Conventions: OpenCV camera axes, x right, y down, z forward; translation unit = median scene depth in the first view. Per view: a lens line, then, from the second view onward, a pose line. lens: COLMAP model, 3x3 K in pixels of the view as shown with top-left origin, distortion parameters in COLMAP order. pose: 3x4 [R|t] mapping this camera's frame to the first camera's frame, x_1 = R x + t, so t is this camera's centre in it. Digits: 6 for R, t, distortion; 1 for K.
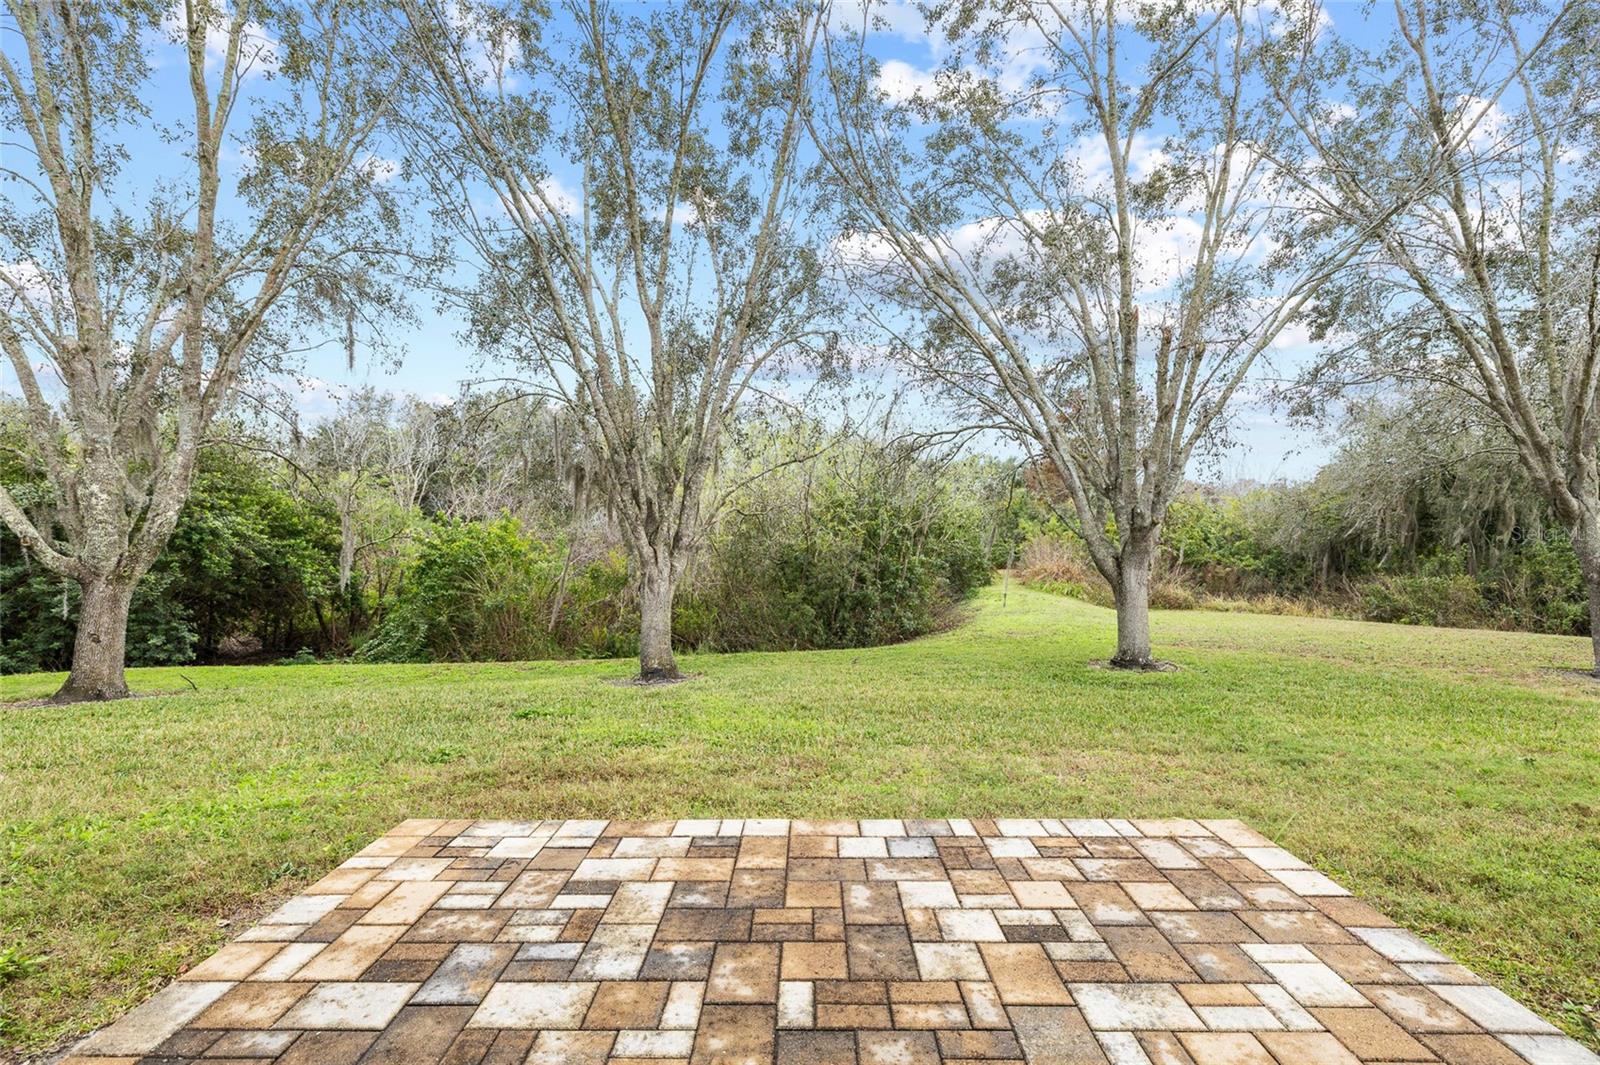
lens RADIAL K [[711.7, 0, 794.3], [0, 711.7, 531.1], [0, 0, 1]] dist [-0.007050, 0.002088]
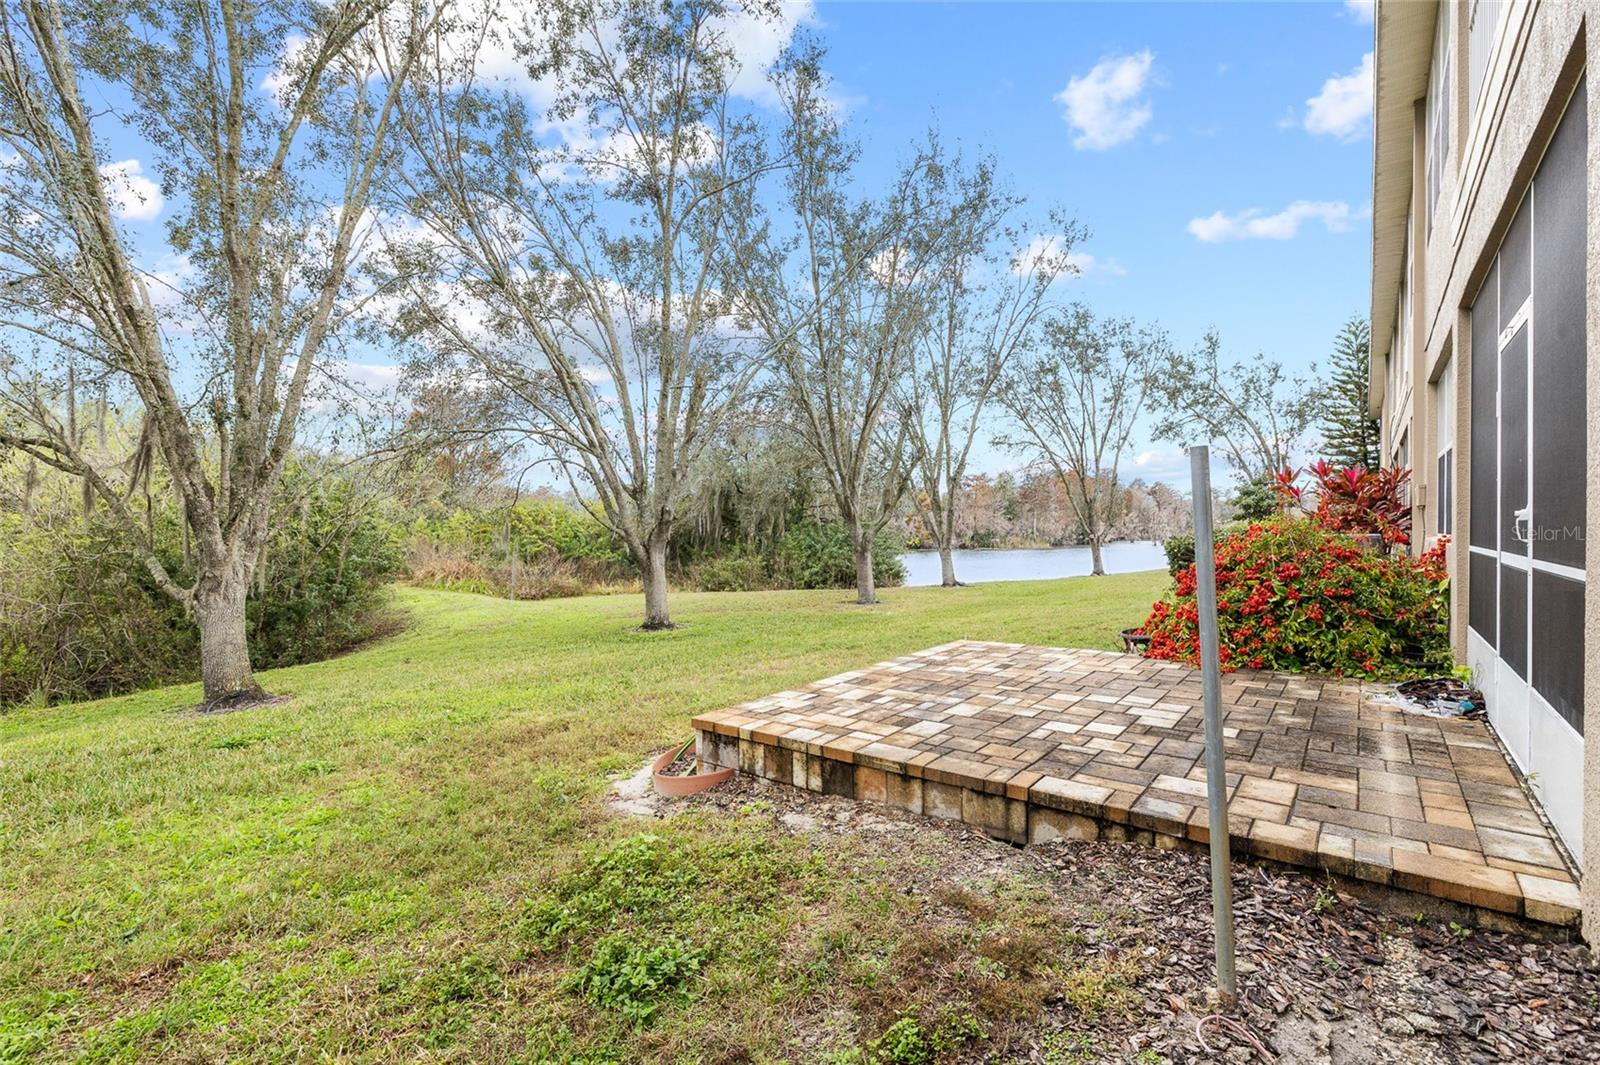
lens RADIAL K [[711.7, 0, 777.6], [0, 711.7, 550.4], [0, 0, 1]] dist [-0.007050, 0.002088]
pose [[0.630743, -0.028027, 0.775486, -0.363591], [0.009807, 0.999556, 0.028149, 0.011855], [-0.775930, -0.010150, 0.630737, 0.003665]]
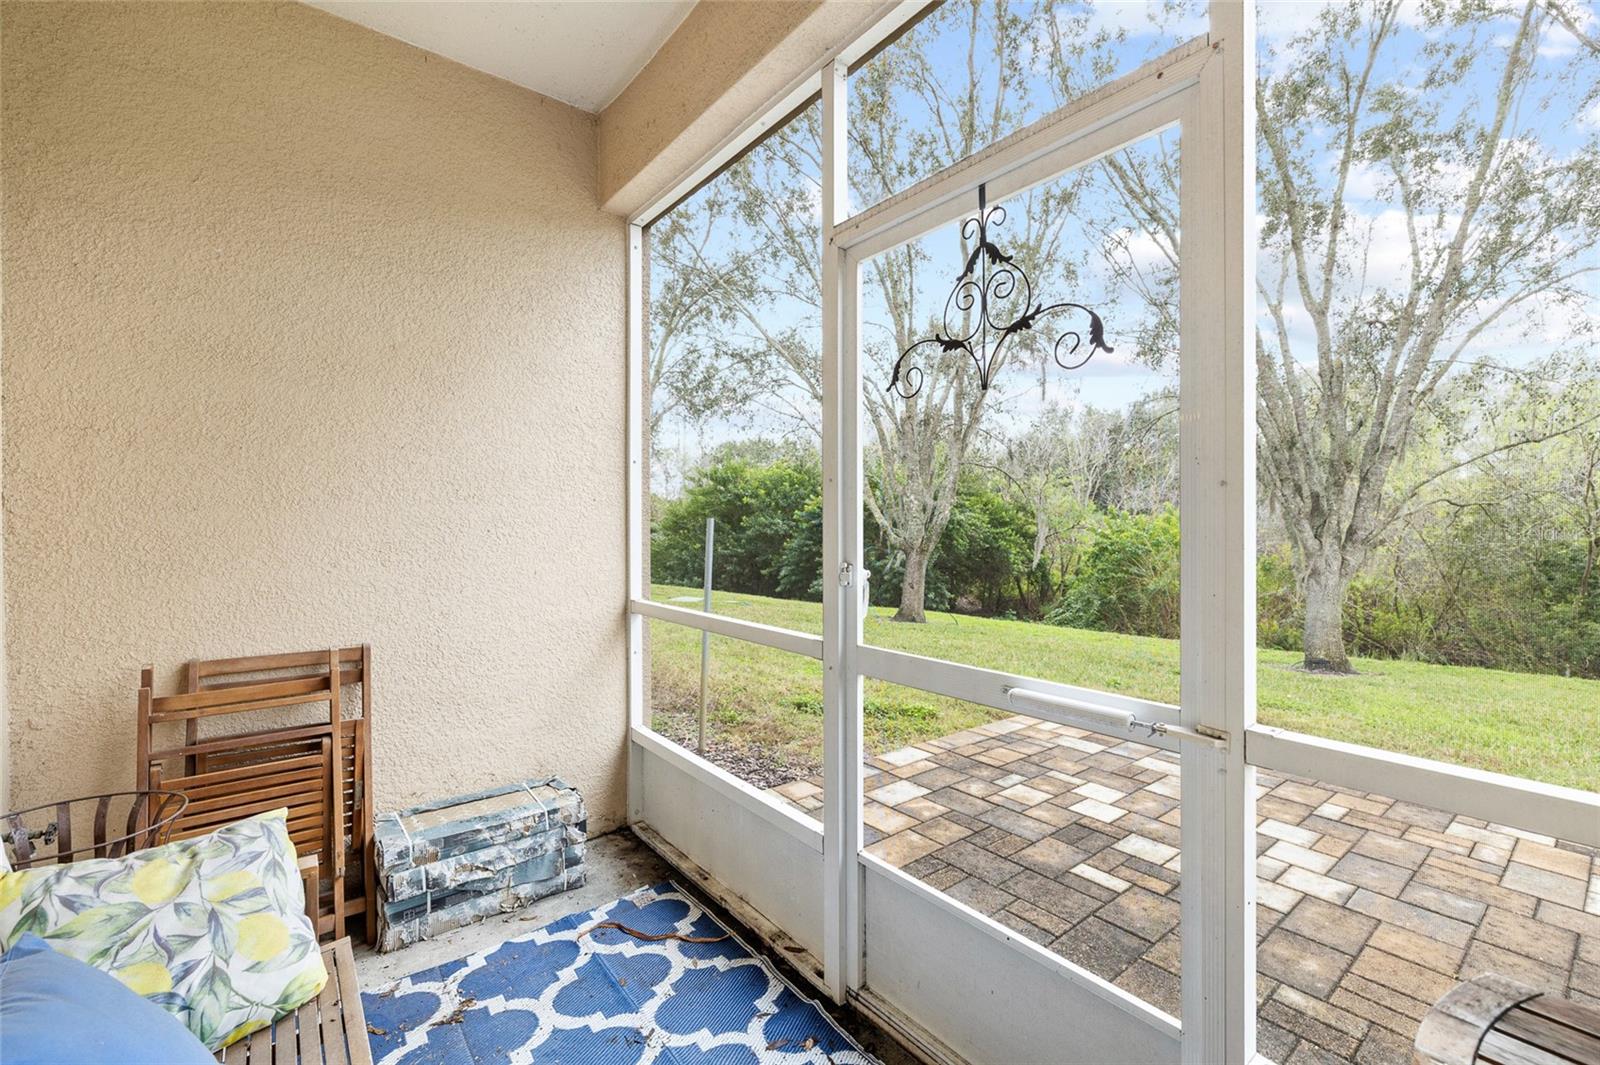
lens RADIAL K [[664.4, 0, 809.5], [0, 664.4, 525.9], [0, 0, 1]] dist [-0.007159, 0.000307]
pose [[0.632109, 0.006483, -0.774853, 0.060807], [-0.002354, 0.999976, 0.006445, -0.001419], [0.774876, -0.002250, 0.632109, -0.132148]]
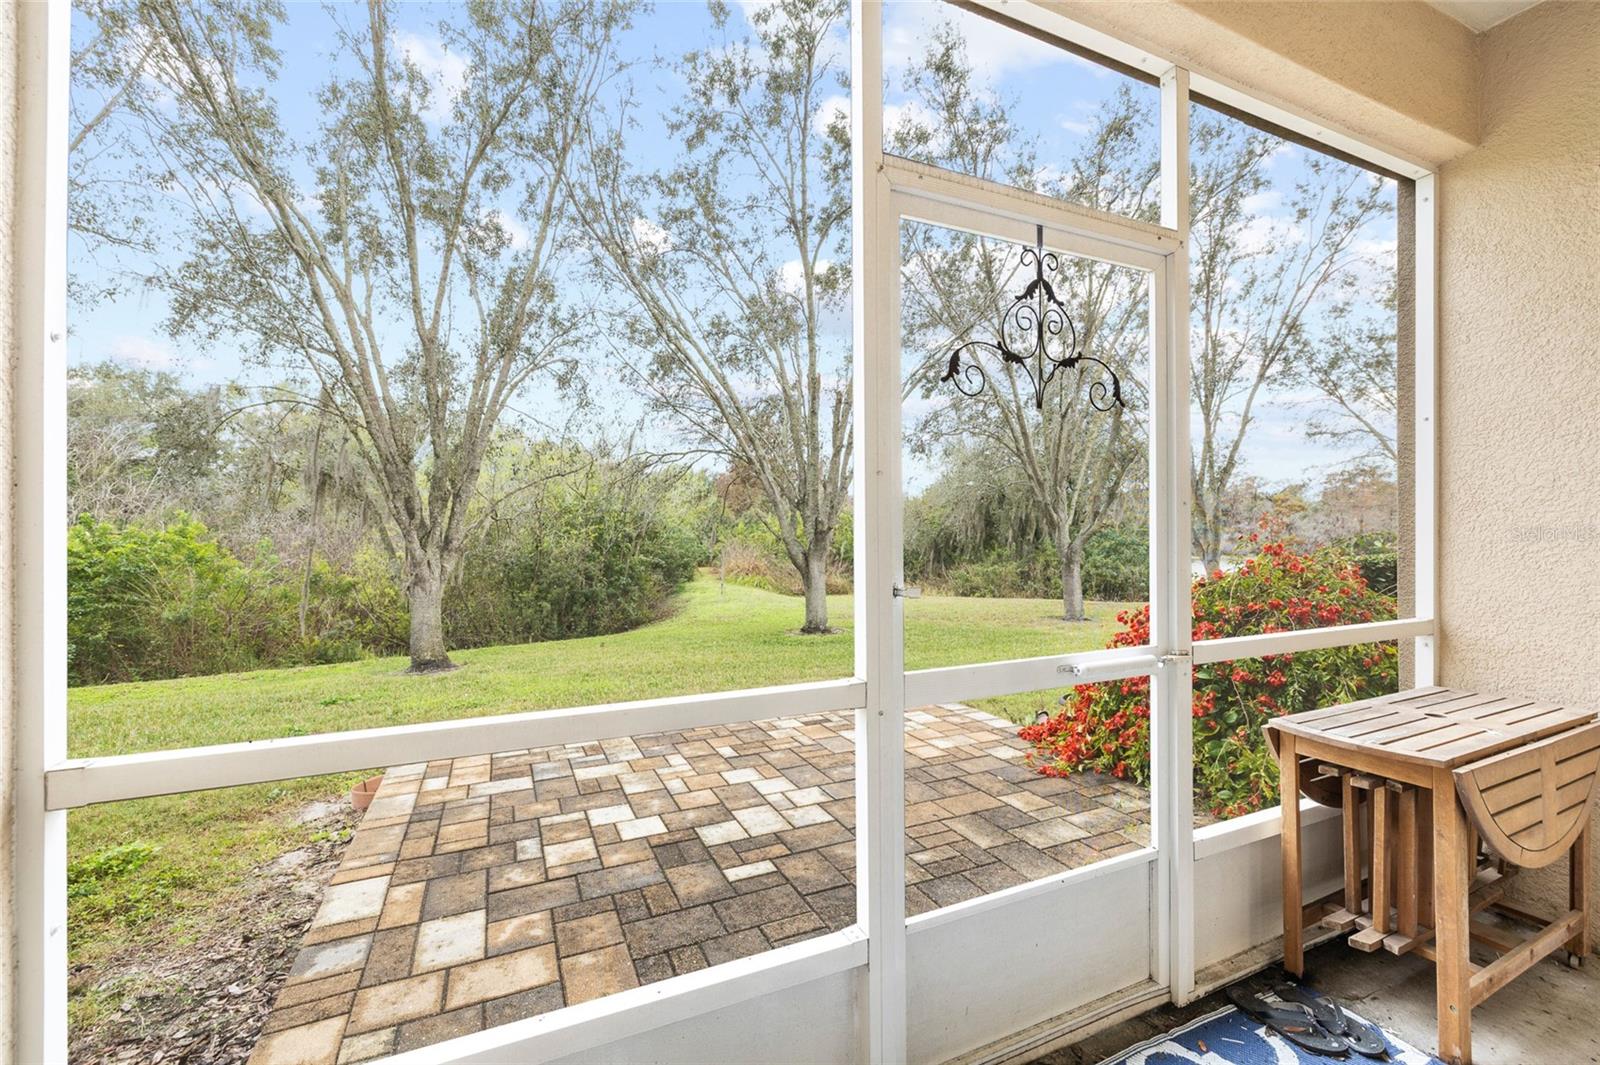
lens RADIAL K [[664.4, 0, 784.9], [0, 664.4, 531.5], [0, 0, 1]] dist [-0.007159, 0.000307]
pose [[0.911677, -0.001437, 0.410906, -0.095970], [0.003099, 0.999989, -0.003381, -0.000217], [-0.410896, 0.004356, 0.911672, -0.132935]]
